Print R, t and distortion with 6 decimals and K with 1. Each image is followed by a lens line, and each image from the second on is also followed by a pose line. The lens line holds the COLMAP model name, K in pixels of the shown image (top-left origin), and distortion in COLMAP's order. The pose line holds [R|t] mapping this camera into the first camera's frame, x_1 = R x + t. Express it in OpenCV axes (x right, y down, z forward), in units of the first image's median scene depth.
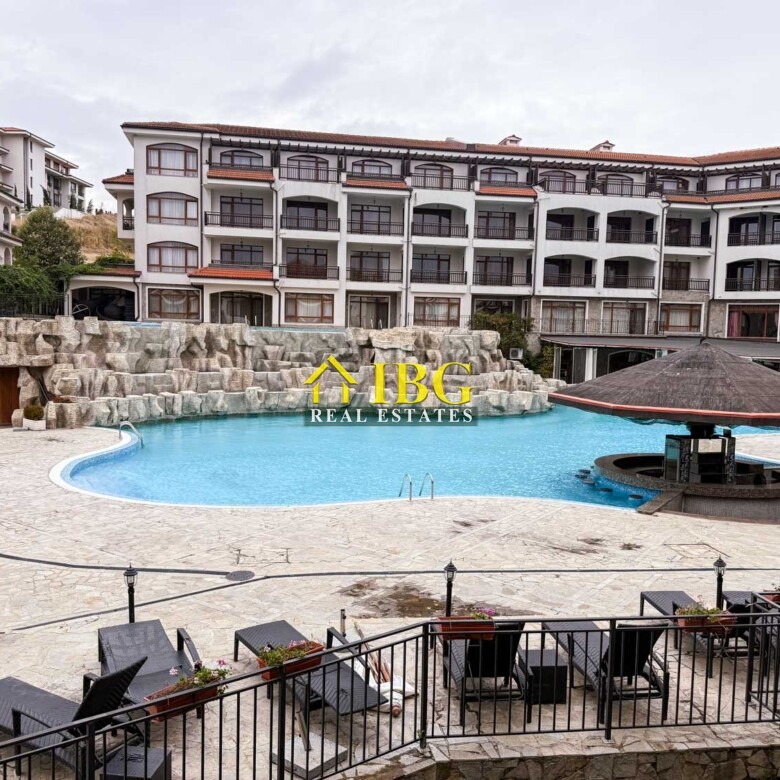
lens RADIAL K [[758.1, 0, 387.1], [0, 758.1, 394.4], [0, 0, 1]] dist [0.065840, 0.000000]
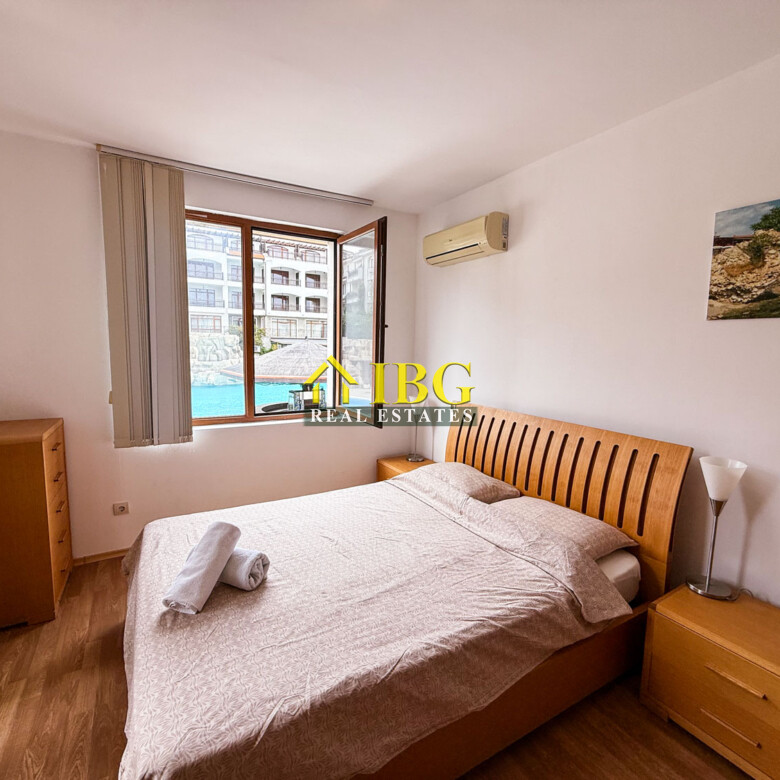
lens RADIAL K [[414.4, 0, 388.6], [0, 414.4, 390.6], [0, 0, 1]] dist [0.002401, -0.001466]
pose [[0.925177, -0.049021, 0.376356, 0.090322], [0.032266, 0.998193, 0.050699, 0.004337], [-0.378161, -0.034762, 0.925087, -0.001650]]
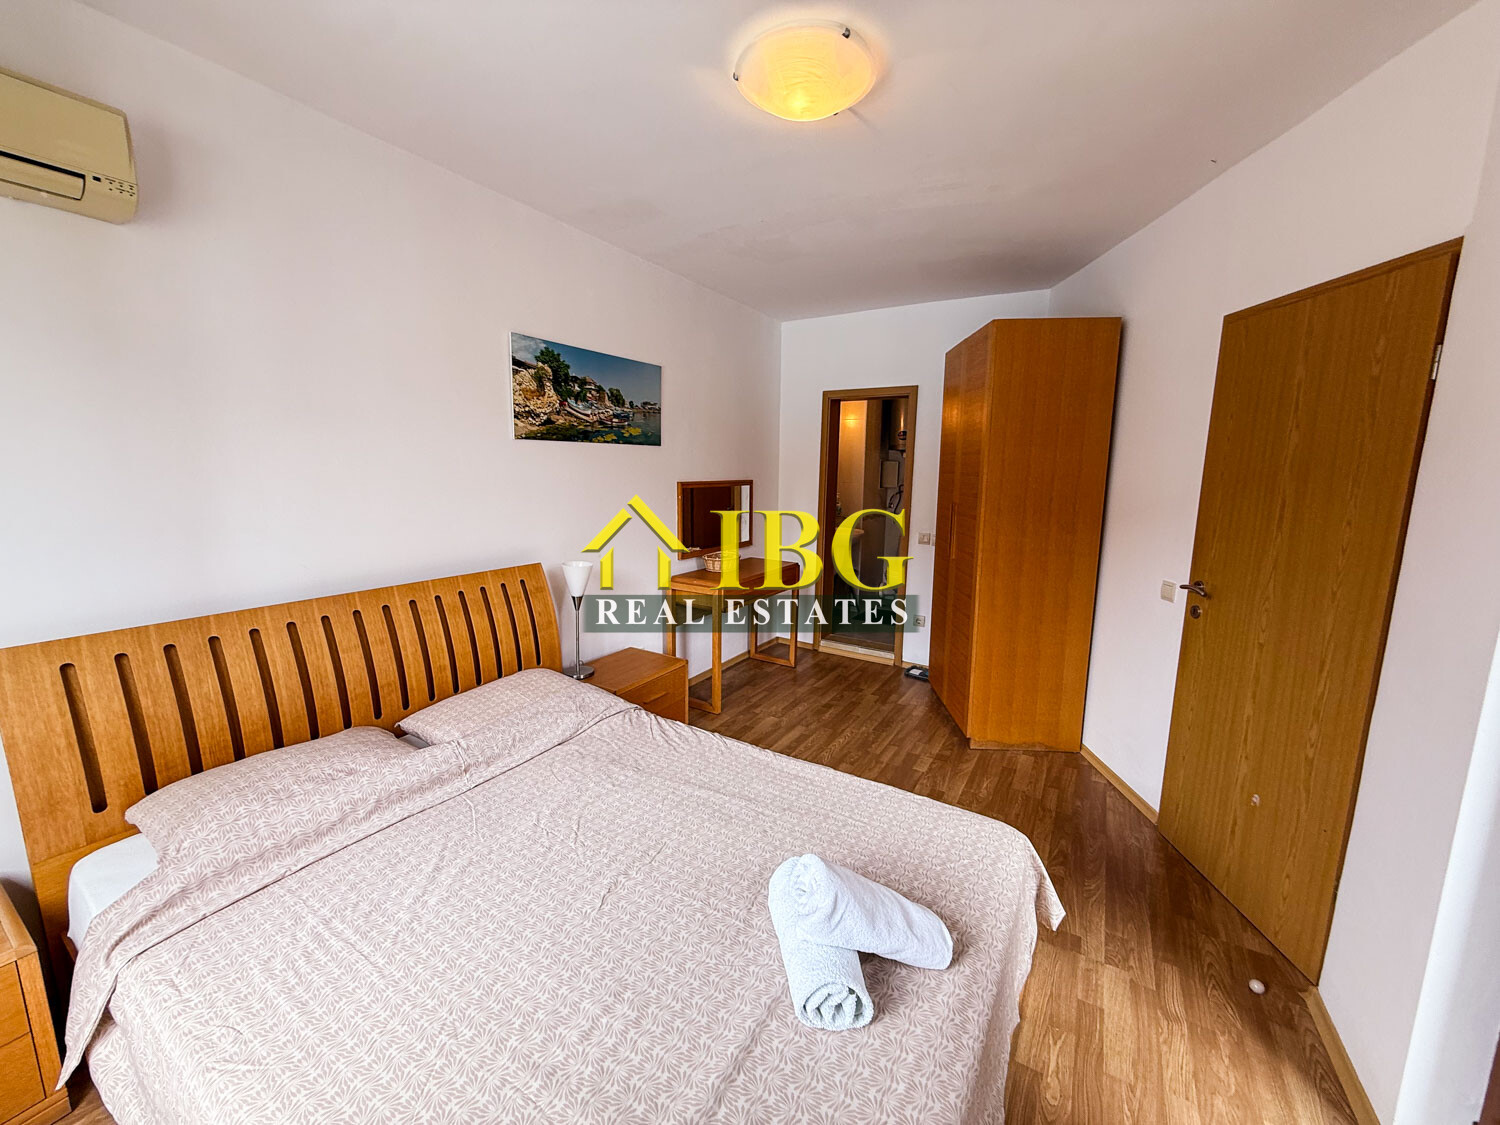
lens RADIAL K [[596.9, 0, 748.9], [0, 596.9, 560.7], [0, 0, 1]] dist [0.002090, -0.000822]
pose [[-0.768458, -0.134848, 0.625531, 0.077892], [0.018793, 0.972366, 0.232703, -0.001220], [-0.639624, 0.190578, -0.744688, 0.057549]]
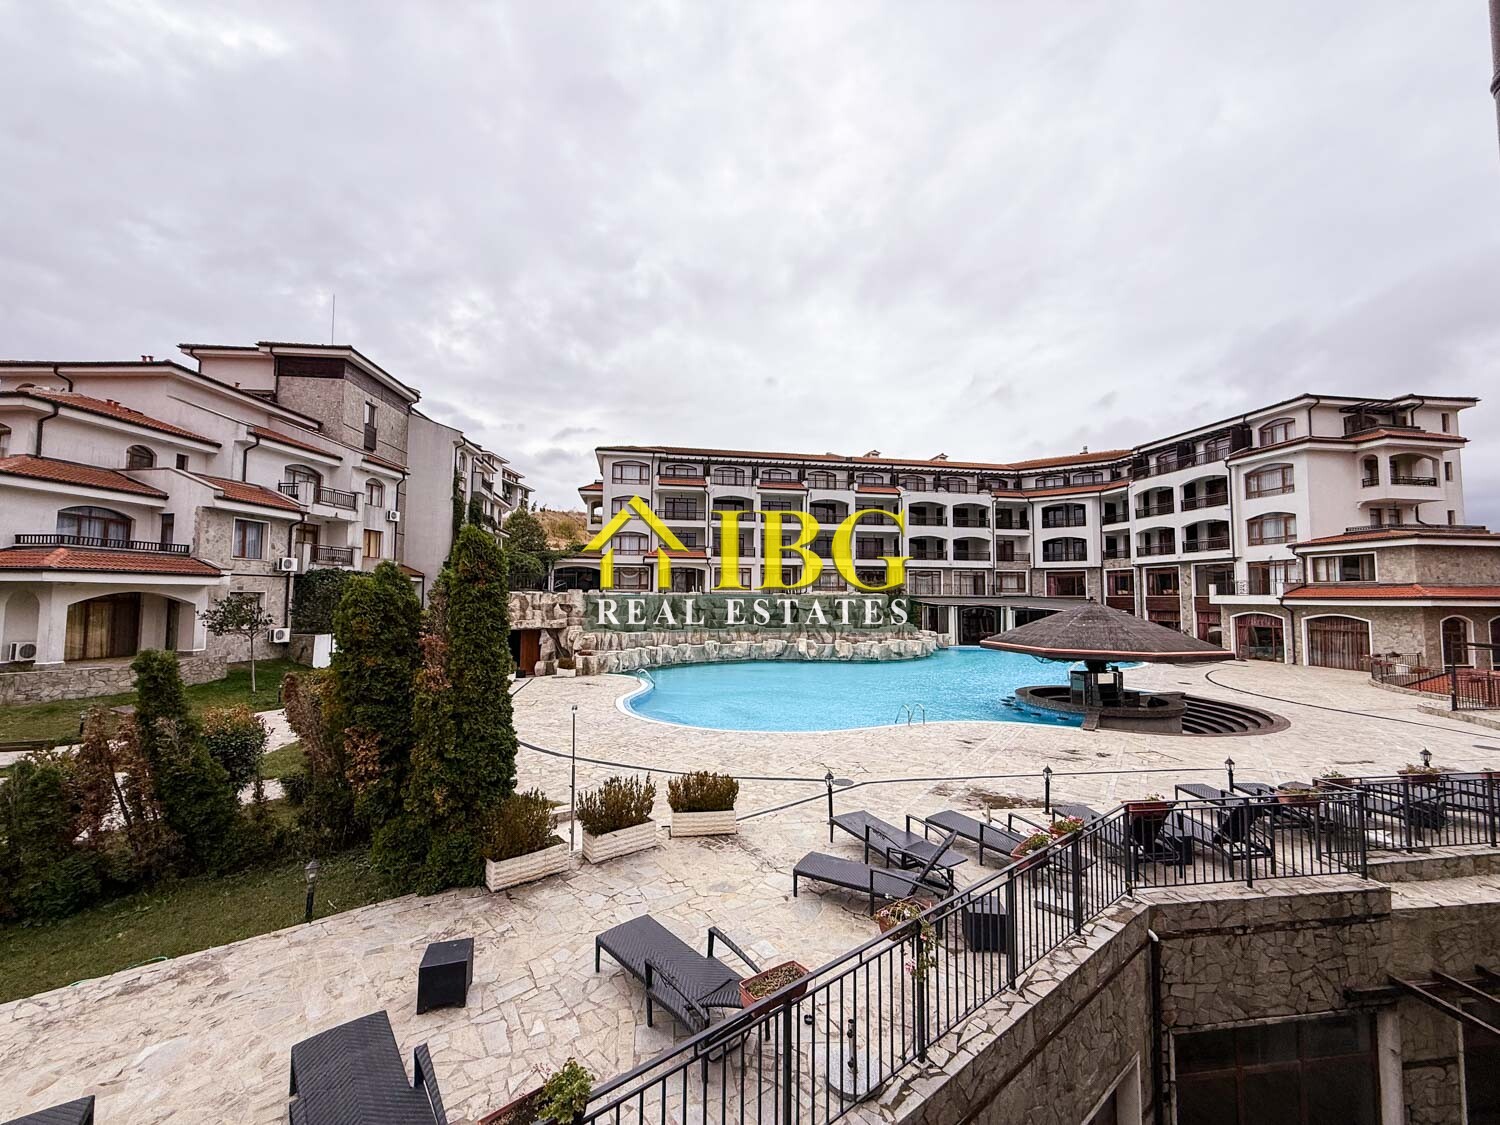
lens RADIAL K [[596.9, 0, 748.7], [0, 596.9, 563.8], [0, 0, 1]] dist [0.002090, -0.000822]
pose [[0.999796, -0.017673, 0.009780, -0.086044], [0.018833, 0.990640, -0.135198, -0.000895], [-0.007299, 0.135354, 0.990770, -0.020655]]
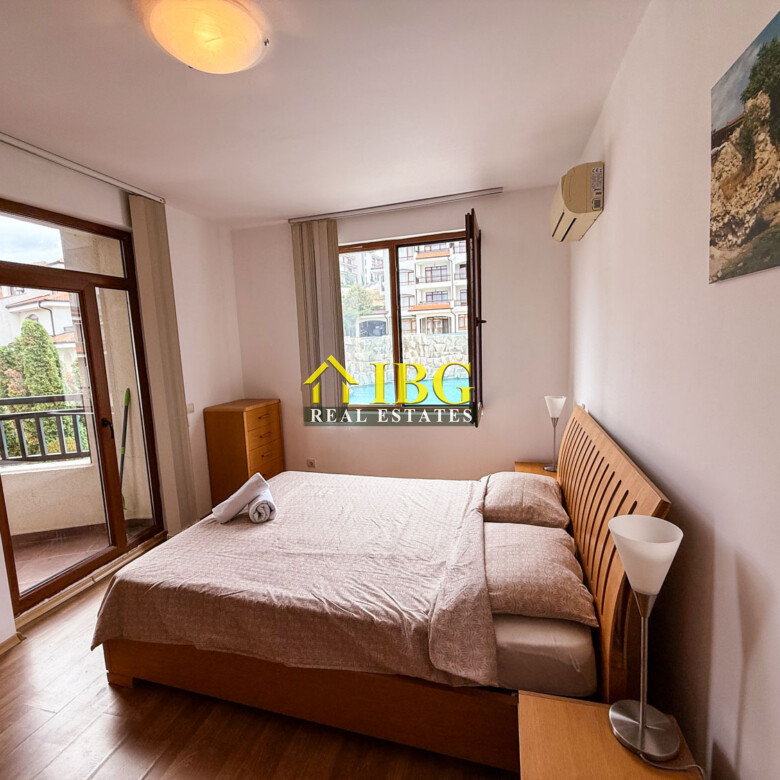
lens RADIAL K [[414.4, 0, 389.6], [0, 414.4, 391.7], [0, 0, 1]] dist [0.002401, -0.001466]
pose [[0.911065, -0.013632, -0.412038, 0.129099], [0.034300, 0.998494, 0.042806, 0.004920], [0.410834, -0.053132, 0.910161, -0.004159]]
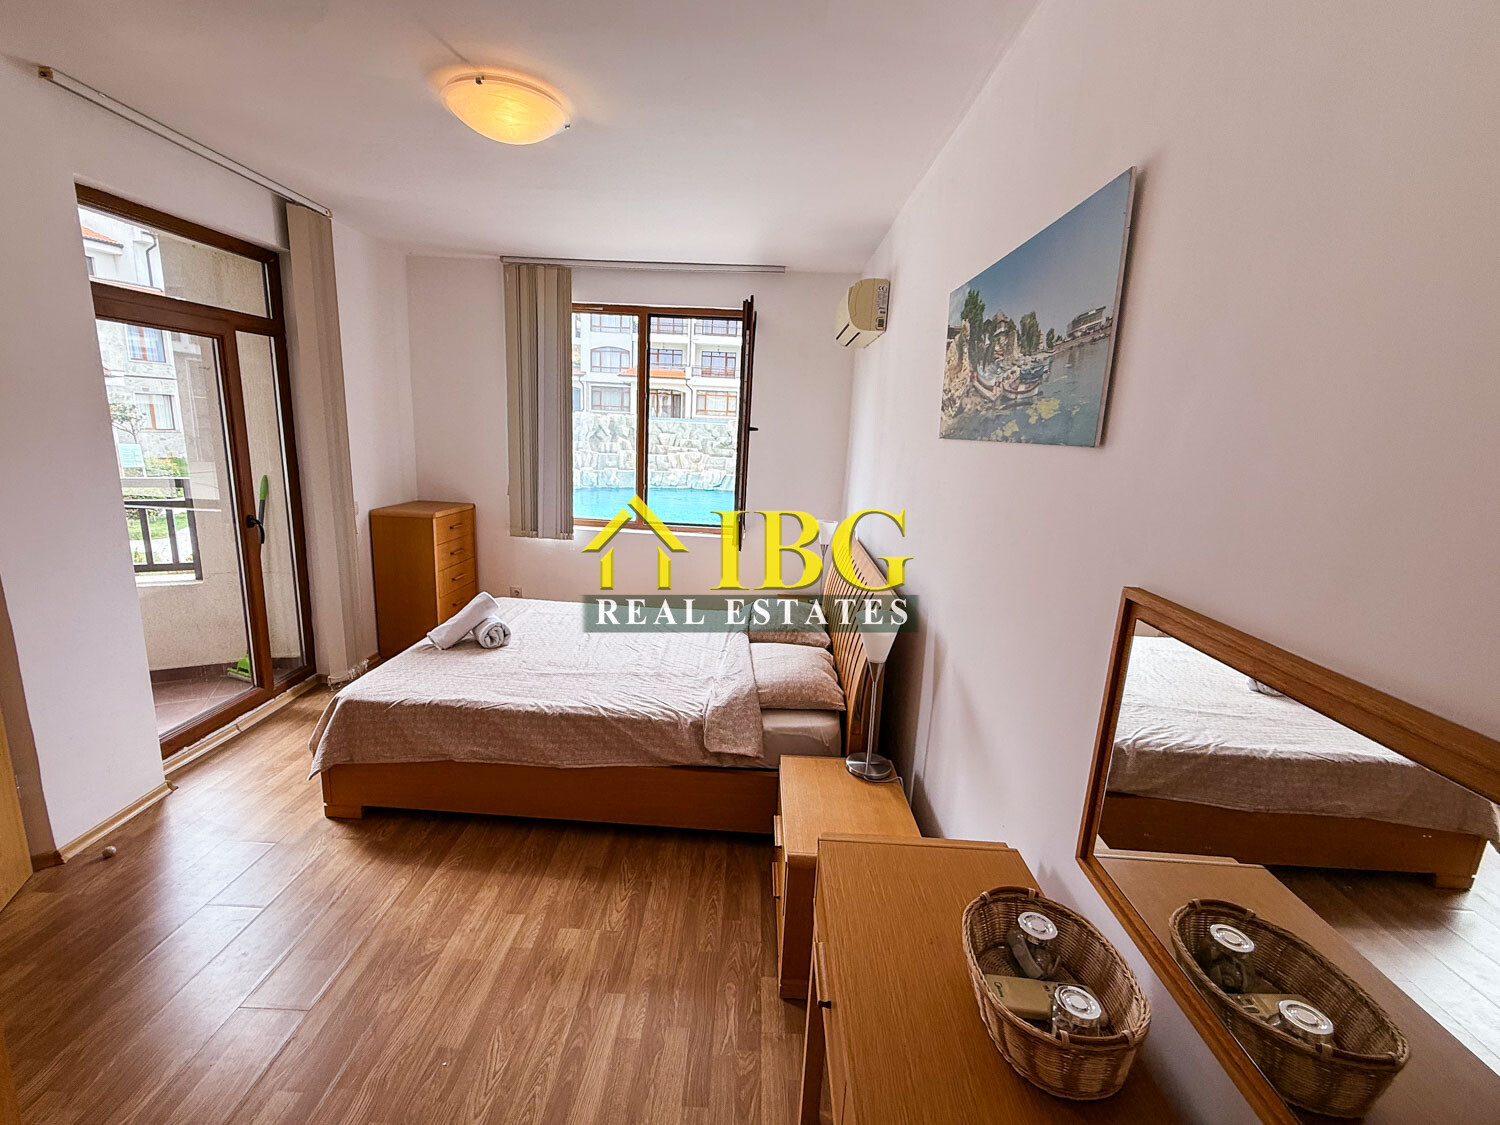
lens RADIAL K [[649.6, 0, 748.0], [0, 649.6, 564.8], [0, 0, 1]] dist [0.002262, -0.000351]
pose [[0.984797, 0.059653, -0.163146, 0.130359], [-0.038609, 0.990861, 0.129246, 0.004117], [0.169365, -0.120982, 0.978100, -0.026746]]
